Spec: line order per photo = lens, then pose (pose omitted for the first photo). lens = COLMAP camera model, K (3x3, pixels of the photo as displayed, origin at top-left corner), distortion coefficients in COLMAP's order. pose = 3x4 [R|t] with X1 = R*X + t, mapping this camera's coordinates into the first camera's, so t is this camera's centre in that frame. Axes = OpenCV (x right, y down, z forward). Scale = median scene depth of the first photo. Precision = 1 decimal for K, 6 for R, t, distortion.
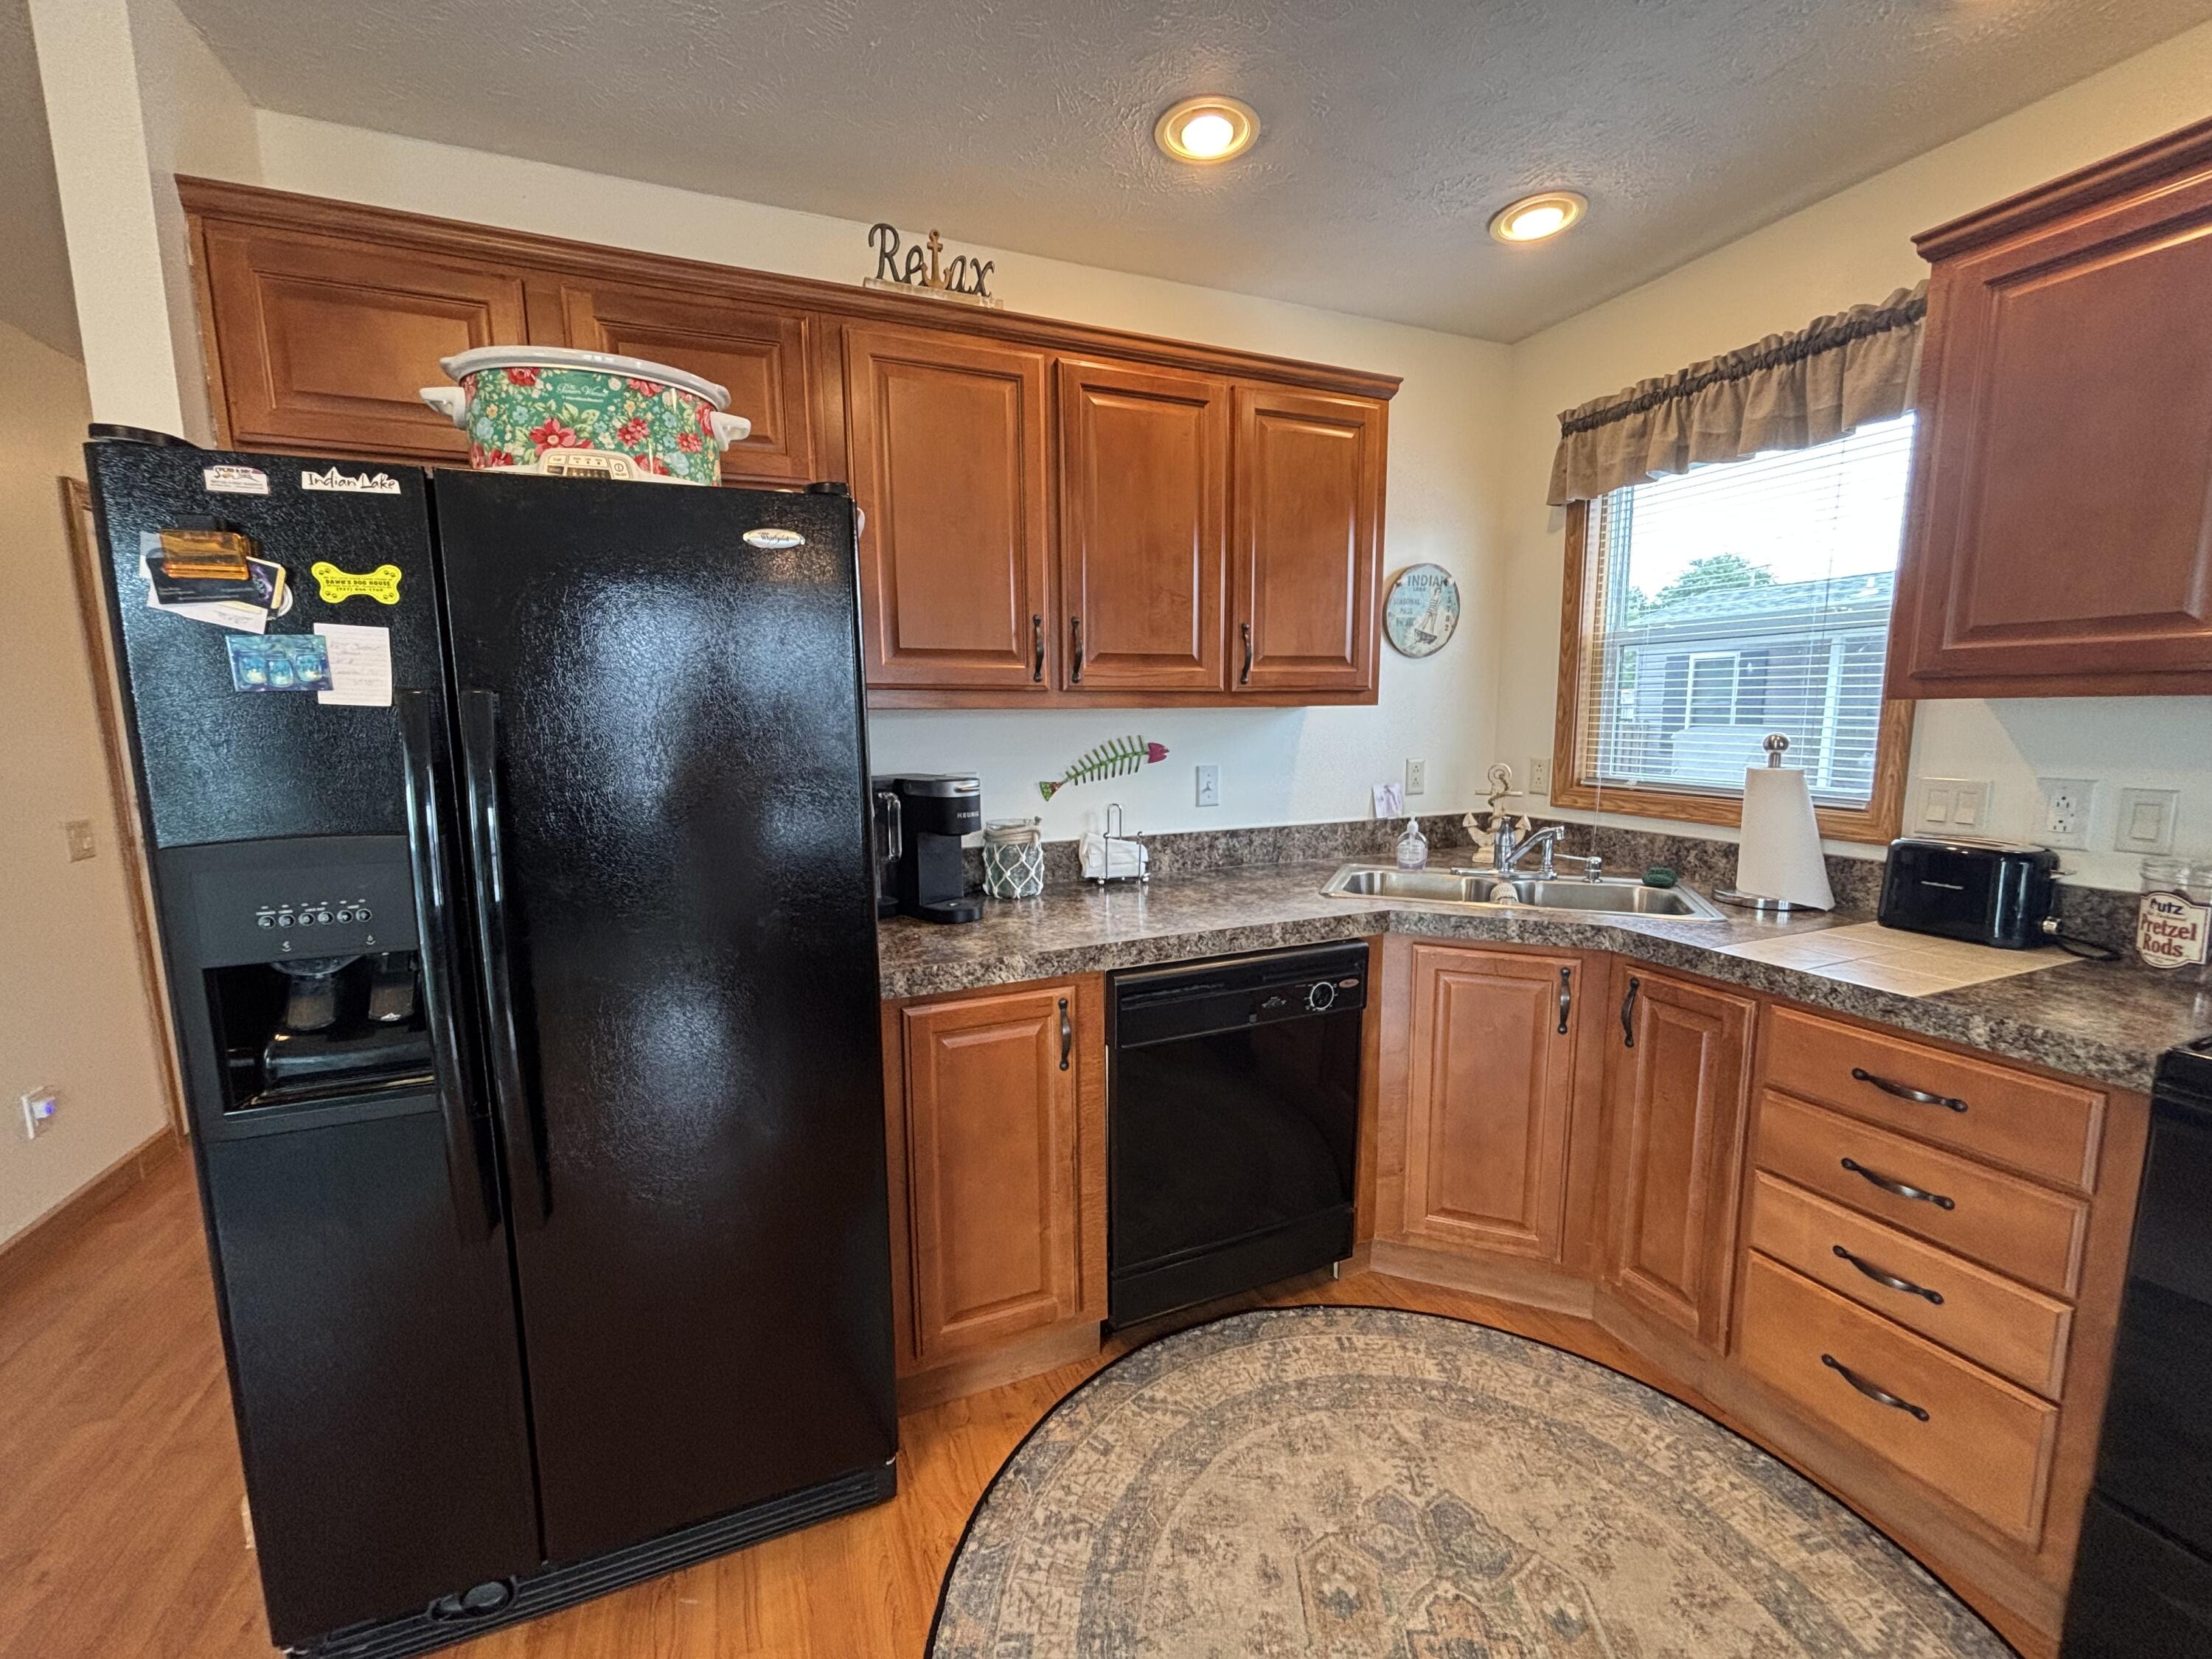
lens RADIAL K [[890.0, 0, 1100.1], [0, 890.0, 828.7], [0, 0, 1]] dist [-0.001441, 0.001303]
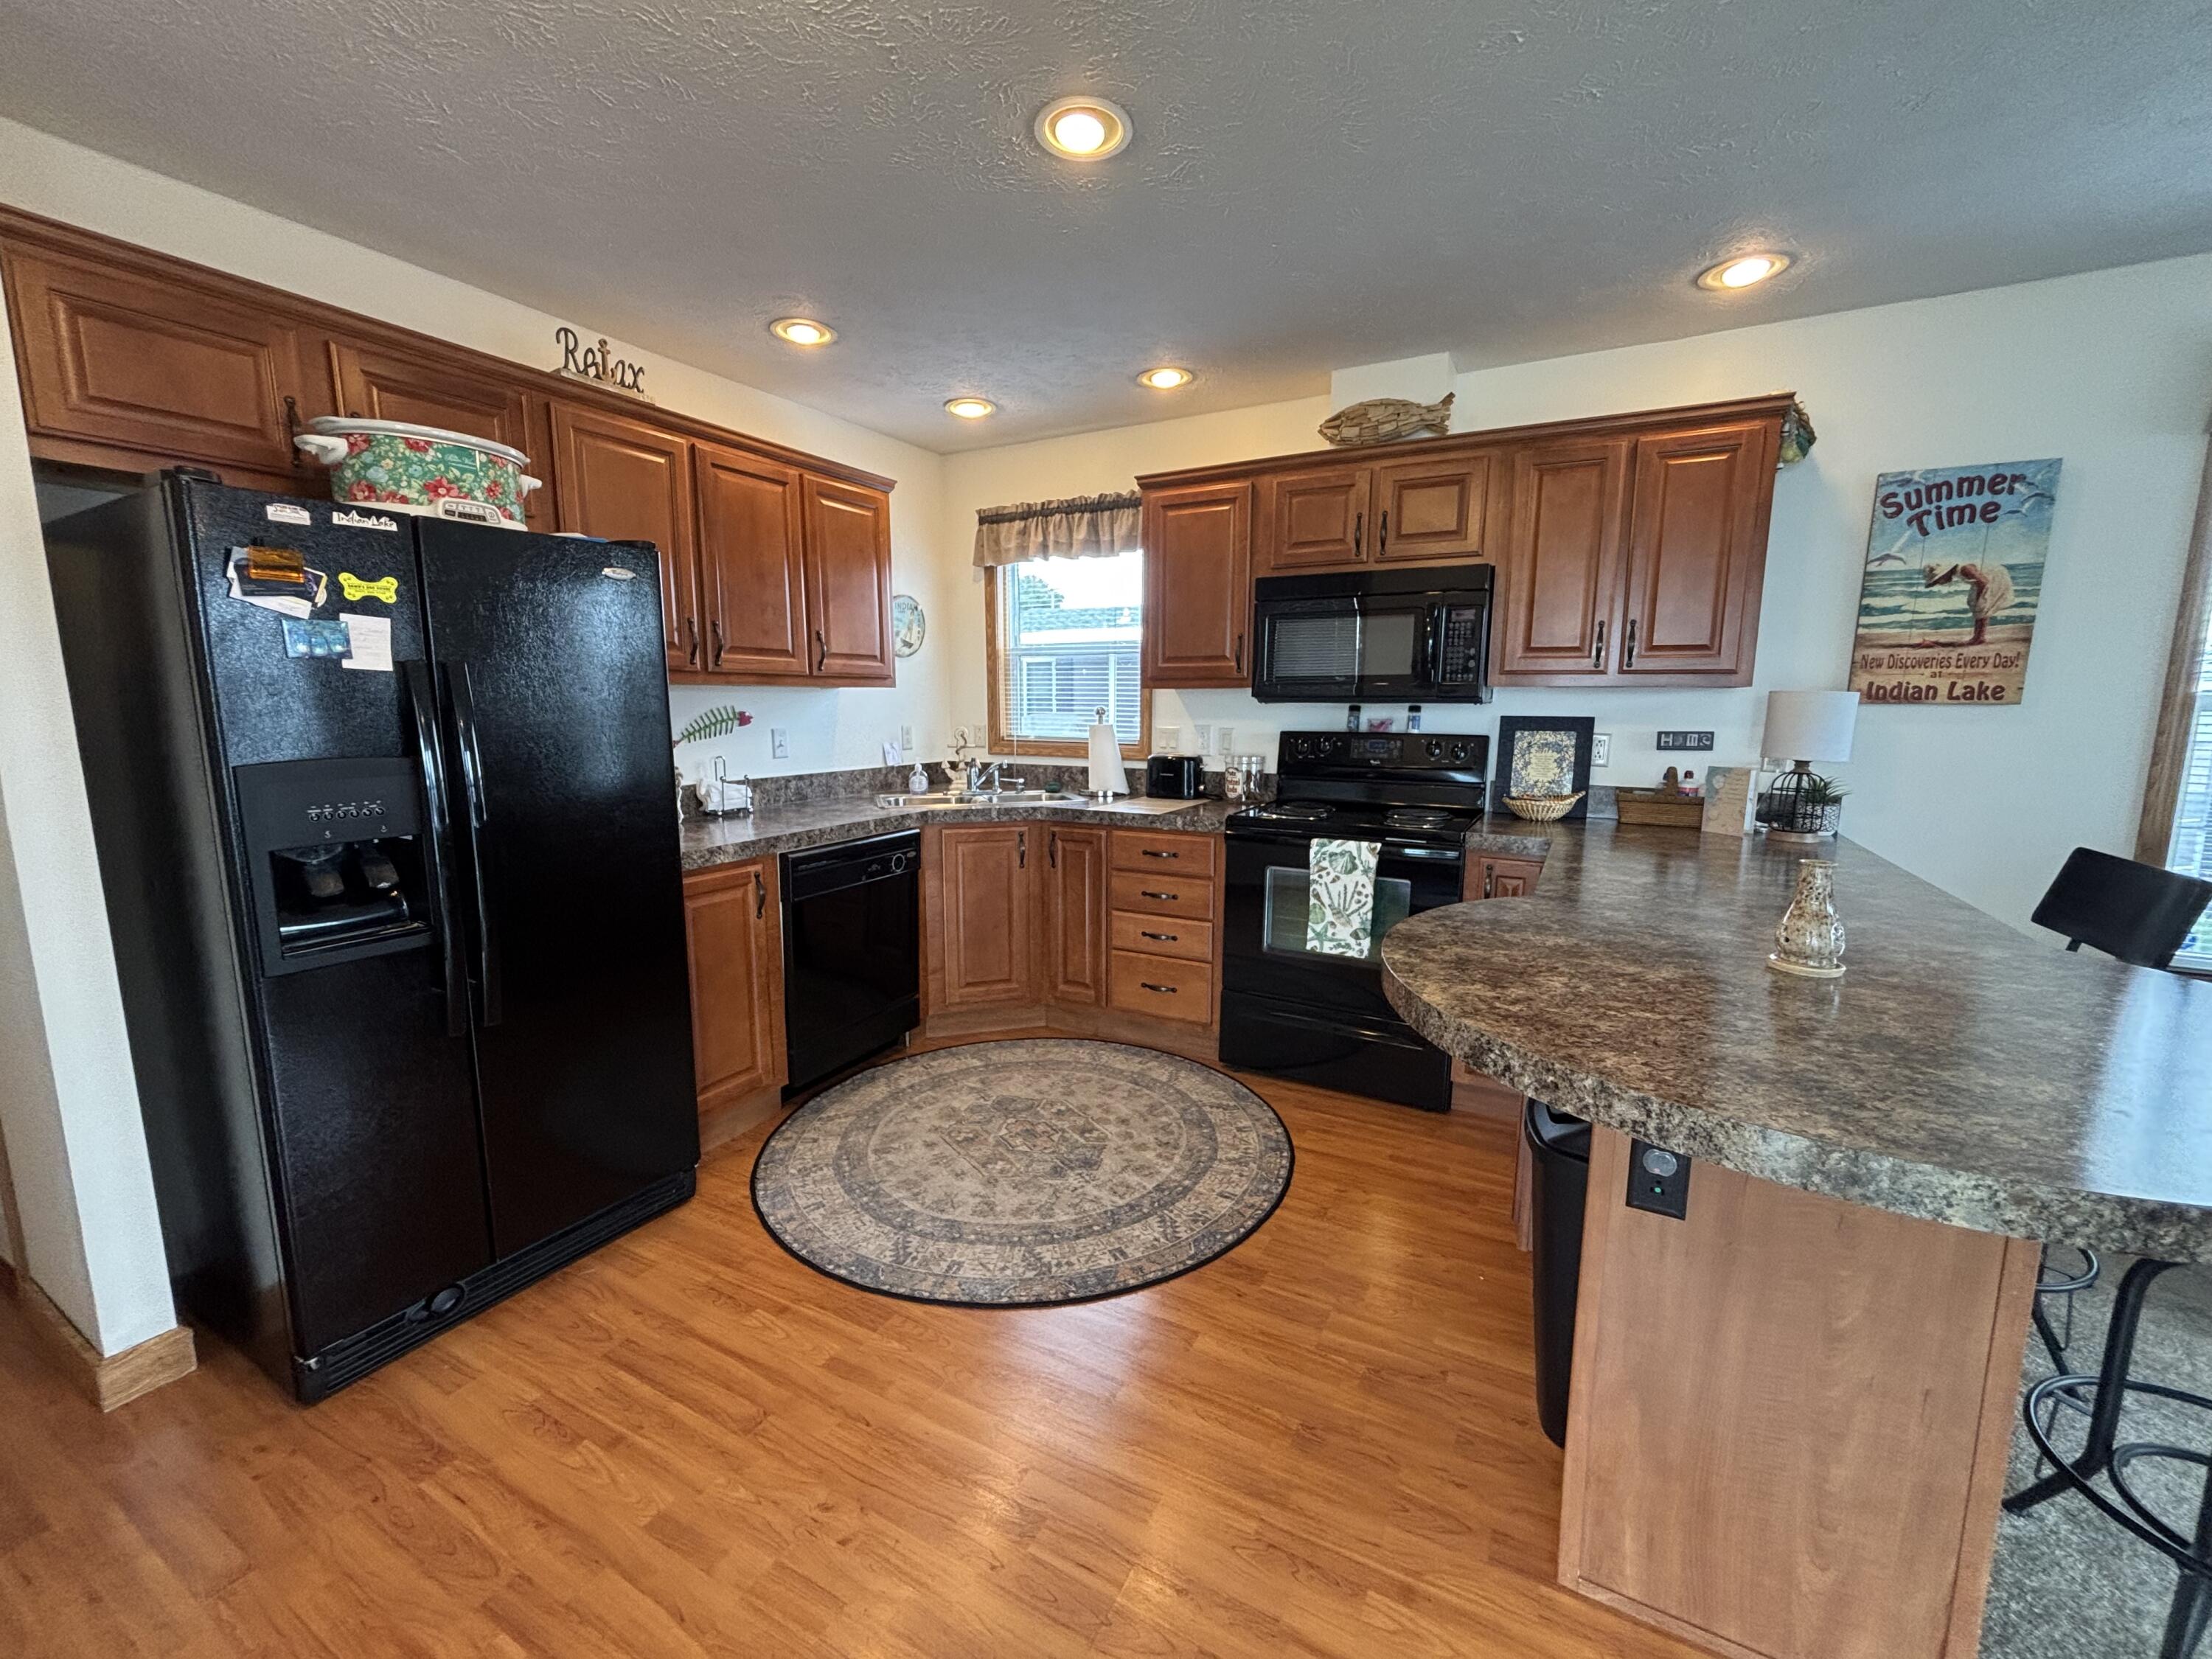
lens RADIAL K [[890.0, 0, 1113.3], [0, 890.0, 834.4], [0, 0, 1]] dist [-0.001441, 0.001303]
pose [[0.773935, -0.084728, 0.627572, -0.509491], [0.074615, 0.996307, 0.042494, 0.102585], [-0.628854, 0.013938, 0.777398, -0.579259]]
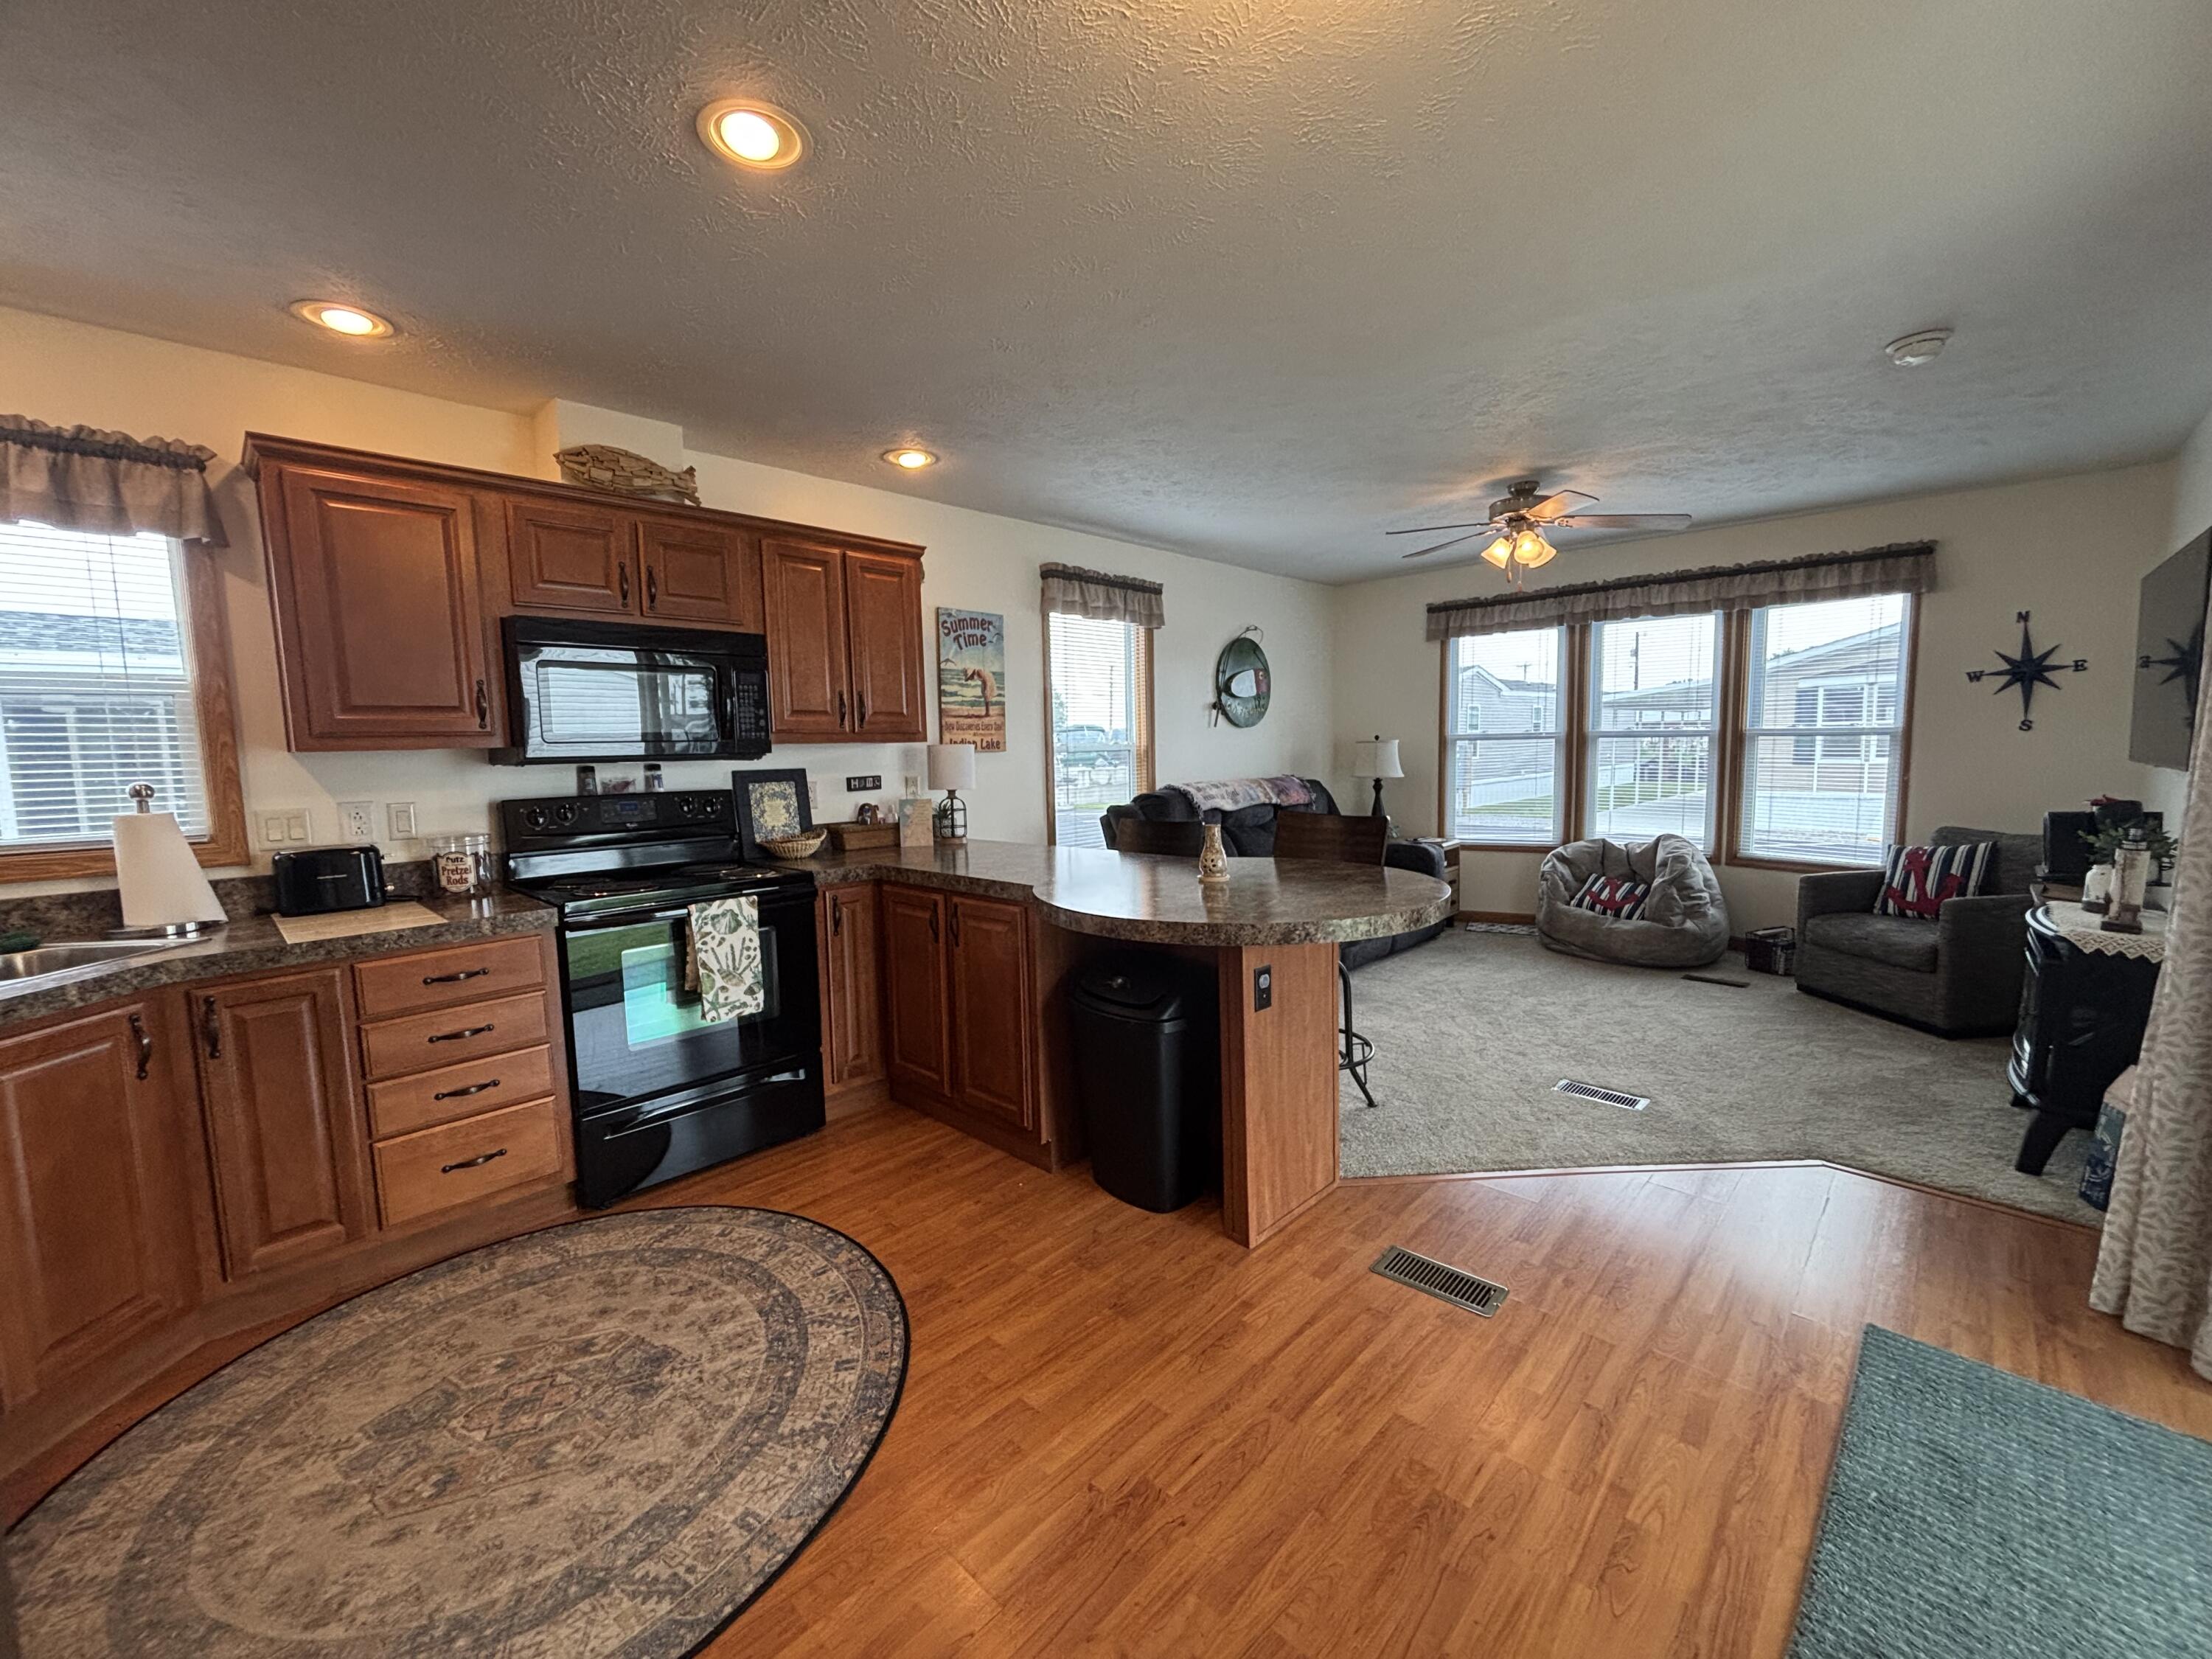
lens RADIAL K [[890.0, 0, 1104.9], [0, 890.0, 830.0], [0, 0, 1]] dist [-0.001441, 0.001303]
pose [[-0.404199, -0.067197, 0.912199, -0.873728], [0.149187, 0.979099, 0.138231, -0.024201], [-0.902422, 0.191961, -0.385726, 0.374935]]
